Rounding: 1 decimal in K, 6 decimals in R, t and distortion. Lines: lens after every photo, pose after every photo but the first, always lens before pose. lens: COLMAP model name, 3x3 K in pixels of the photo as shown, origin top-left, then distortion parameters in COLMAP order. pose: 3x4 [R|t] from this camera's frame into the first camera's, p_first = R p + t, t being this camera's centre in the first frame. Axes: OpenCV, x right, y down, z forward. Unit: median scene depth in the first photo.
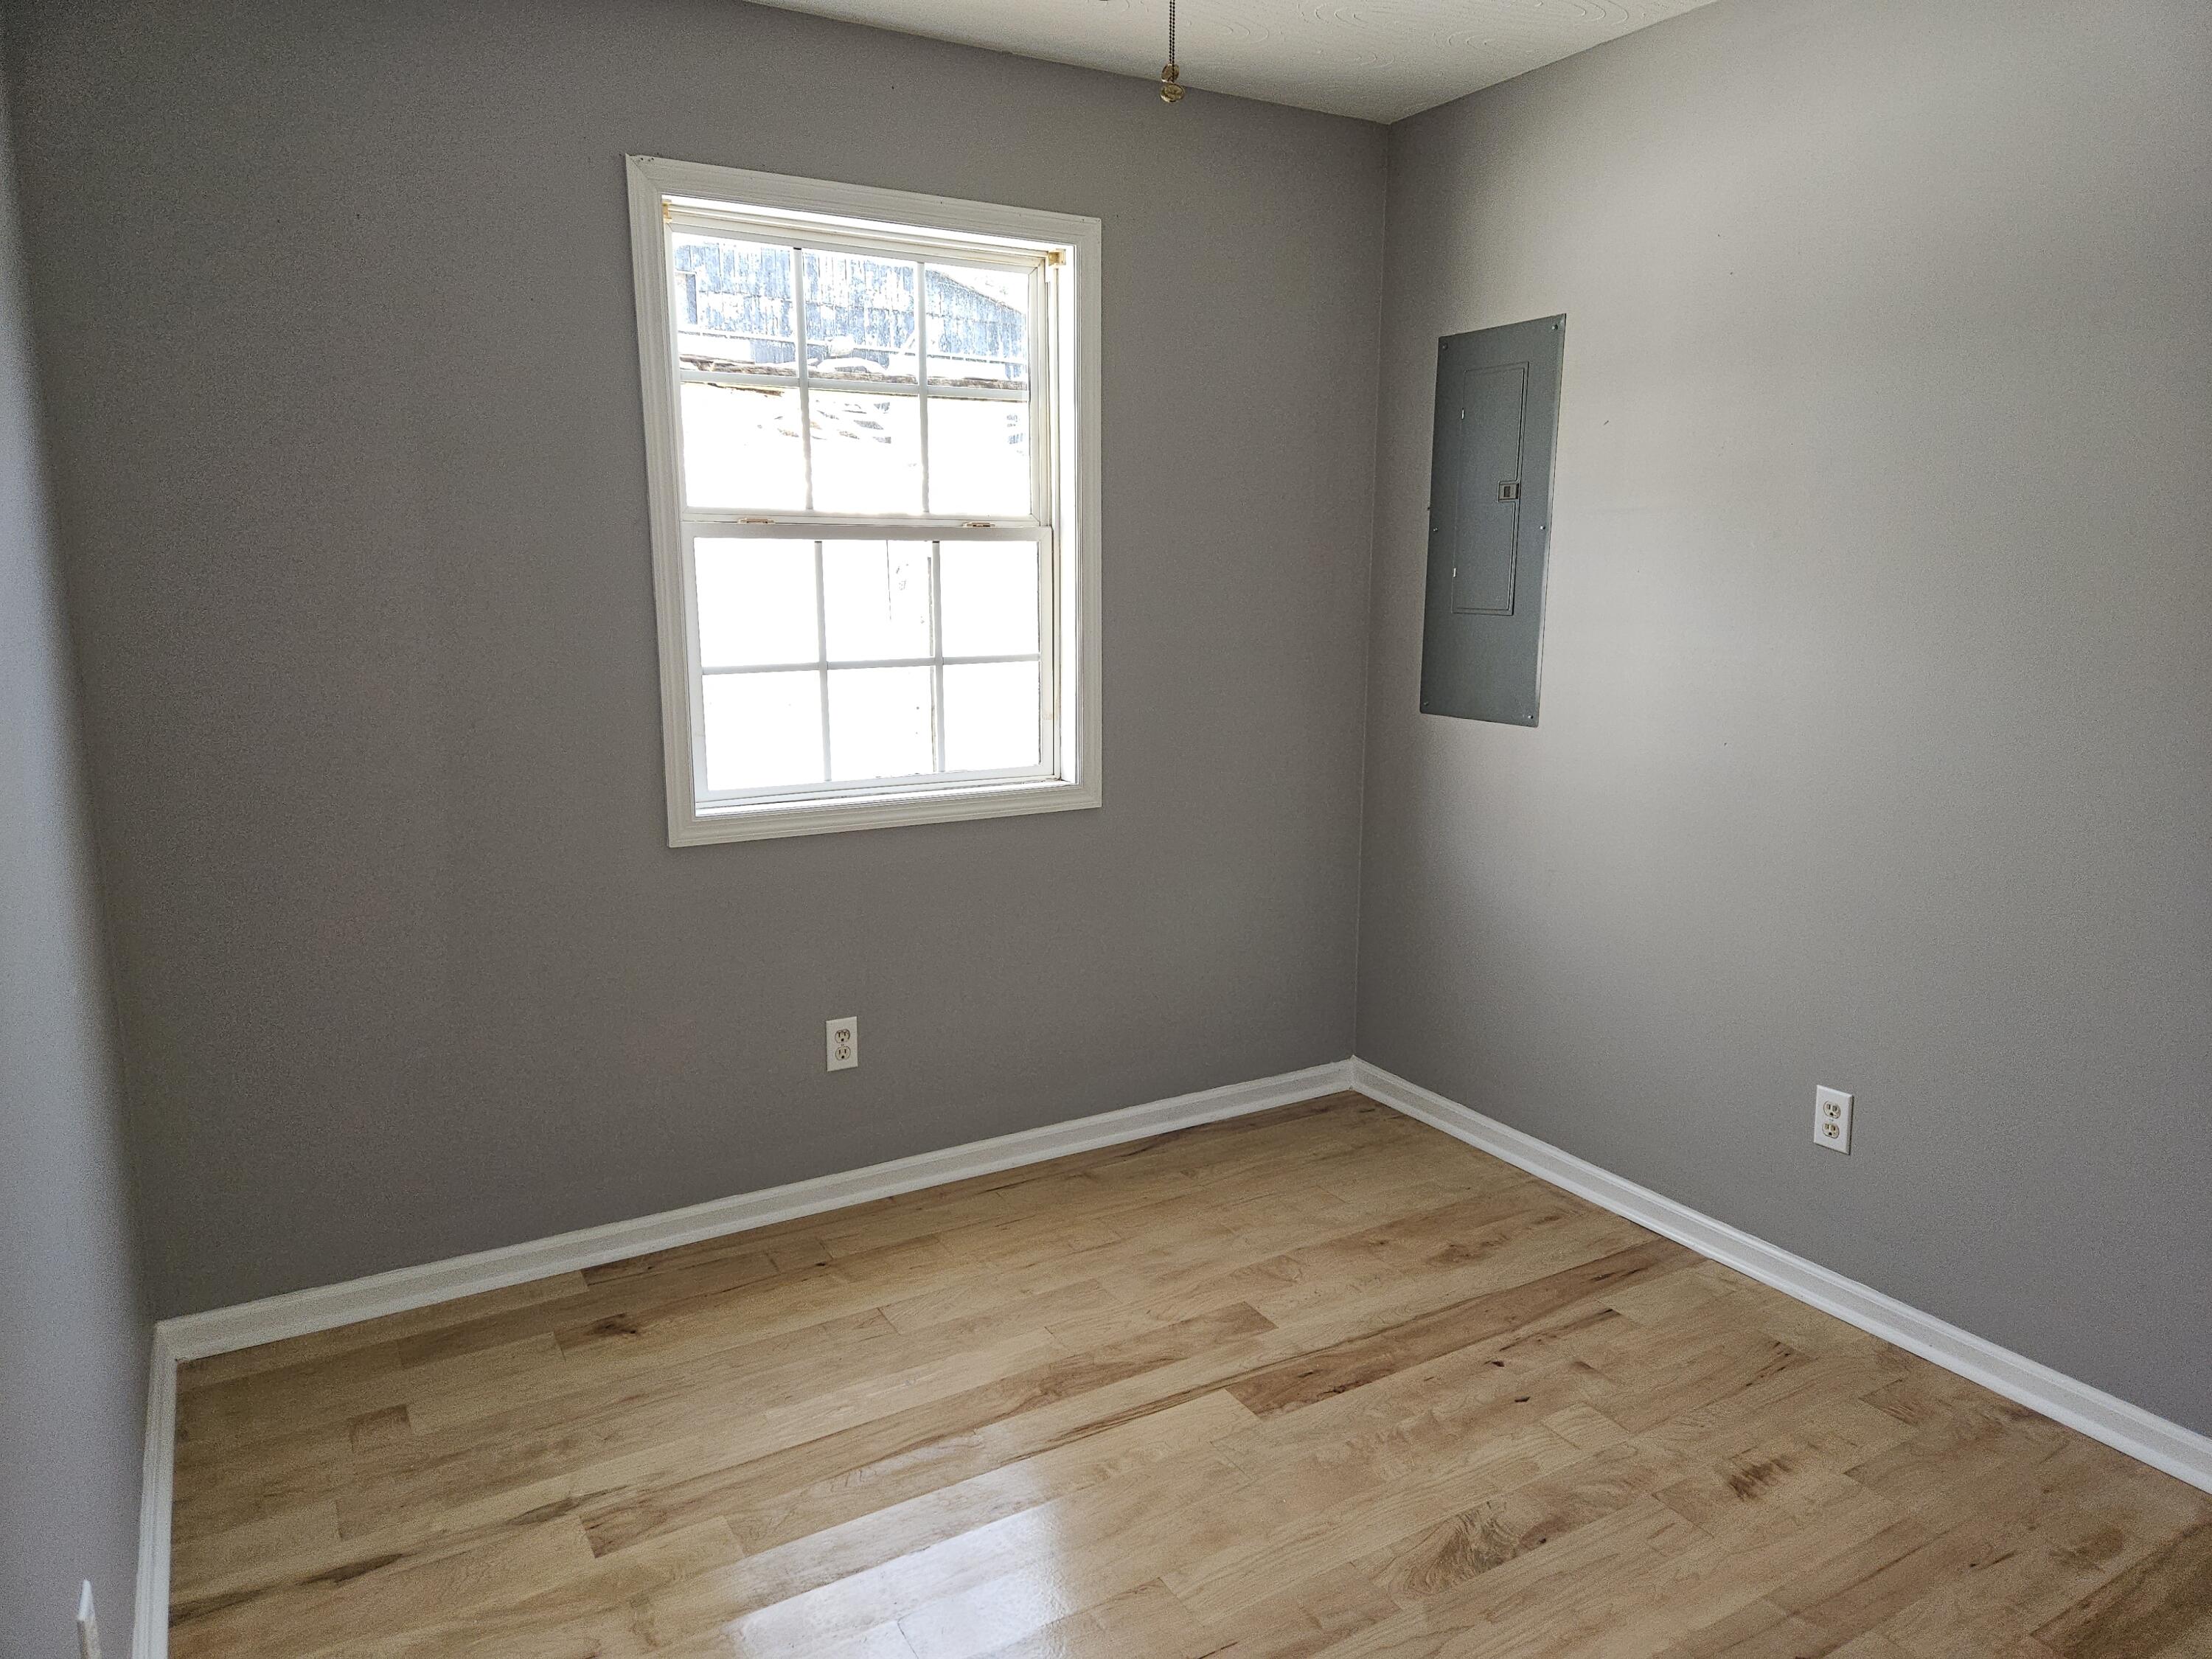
lens RADIAL K [[1474.3, 0, 1111.4], [0, 1474.3, 821.9], [0, 0, 1]] dist [0.078283, -0.062632]
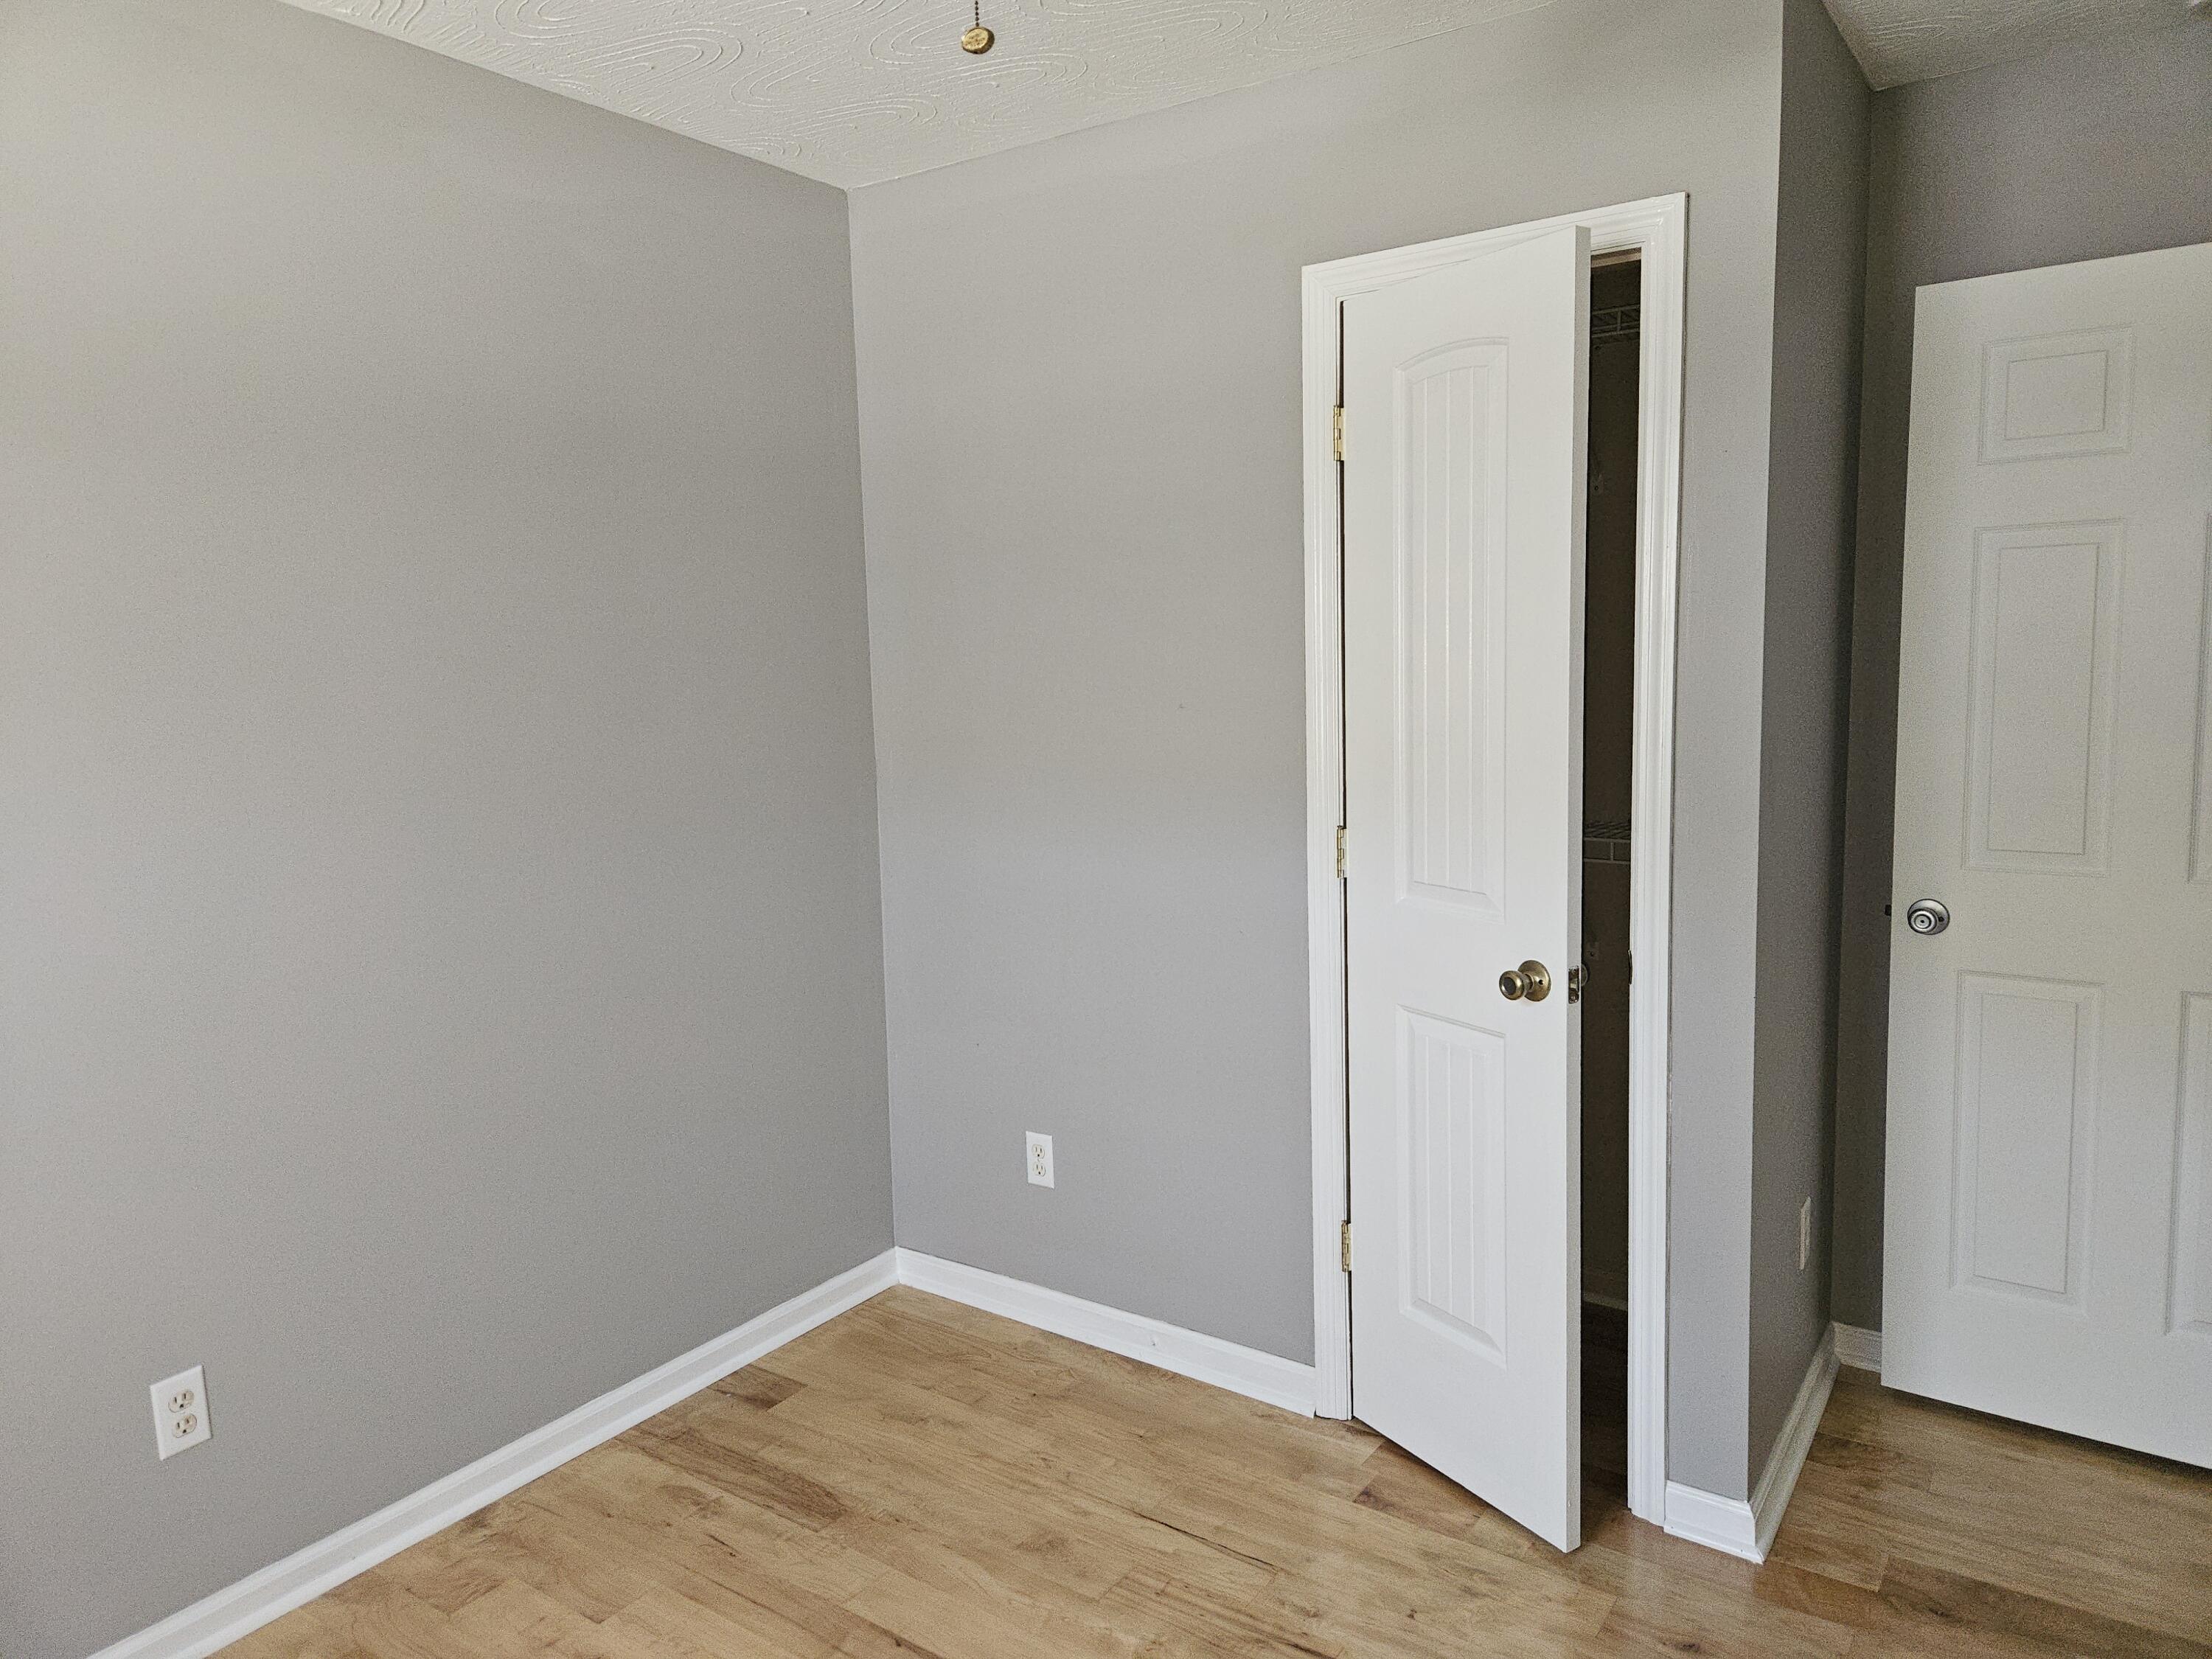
lens RADIAL K [[1474.3, 0, 1105.0], [0, 1474.3, 829.6], [0, 0, 1]] dist [0.078283, -0.062632]
pose [[-0.414261, -0.102343, 0.904386, -0.472816], [0.186437, 0.963046, 0.194381, -0.186559], [-0.890858, 0.249136, -0.379872, 0.957388]]
